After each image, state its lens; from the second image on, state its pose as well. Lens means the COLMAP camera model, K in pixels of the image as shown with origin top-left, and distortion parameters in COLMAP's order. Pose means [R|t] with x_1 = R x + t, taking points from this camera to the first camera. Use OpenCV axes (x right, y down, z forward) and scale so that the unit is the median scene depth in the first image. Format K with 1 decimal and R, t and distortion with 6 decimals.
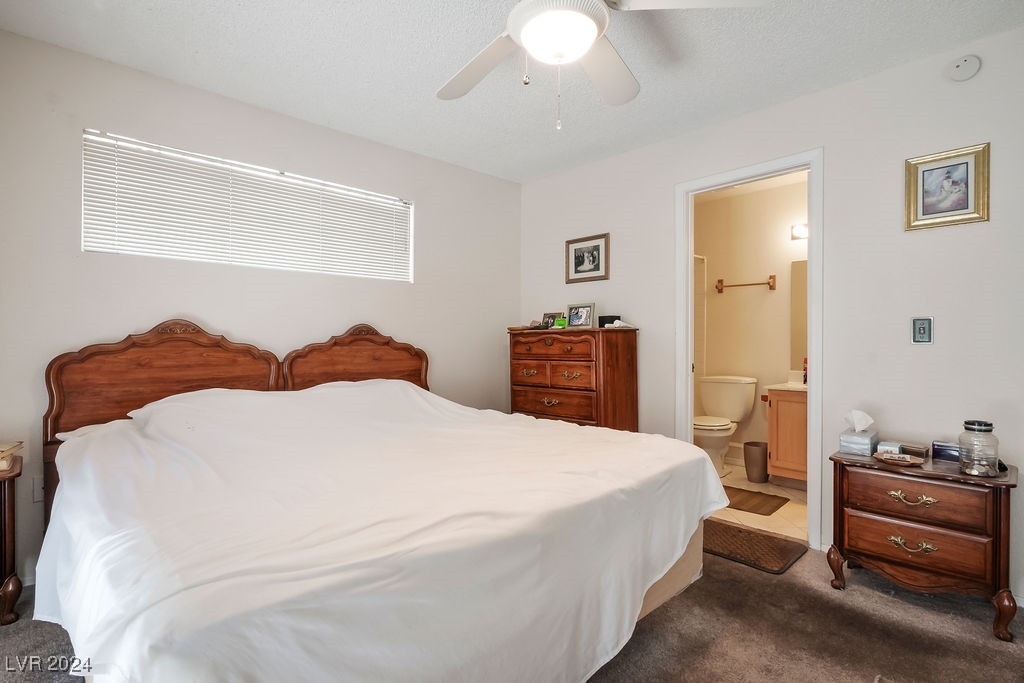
lens RADIAL K [[504.7, 0, 512.0], [0, 504.7, 341.5], [0, 0, 1]] dist [-0.003397, -0.000184]
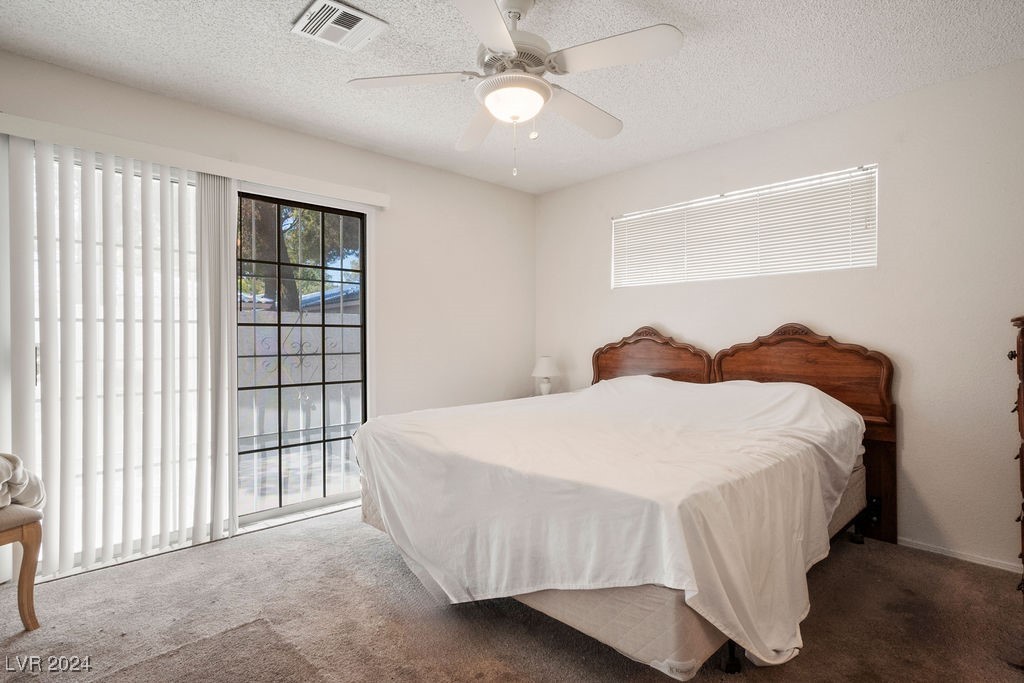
lens RADIAL K [[521.7, 0, 512.0], [0, 521.7, 335.6], [0, 0, 1]] dist [0.002439, 0.000691]
pose [[0.015528, -0.010219, -0.999827, 0.719706], [-0.001589, 0.999946, -0.010245, -0.000982], [0.999878, 0.001748, 0.015511, 0.498272]]
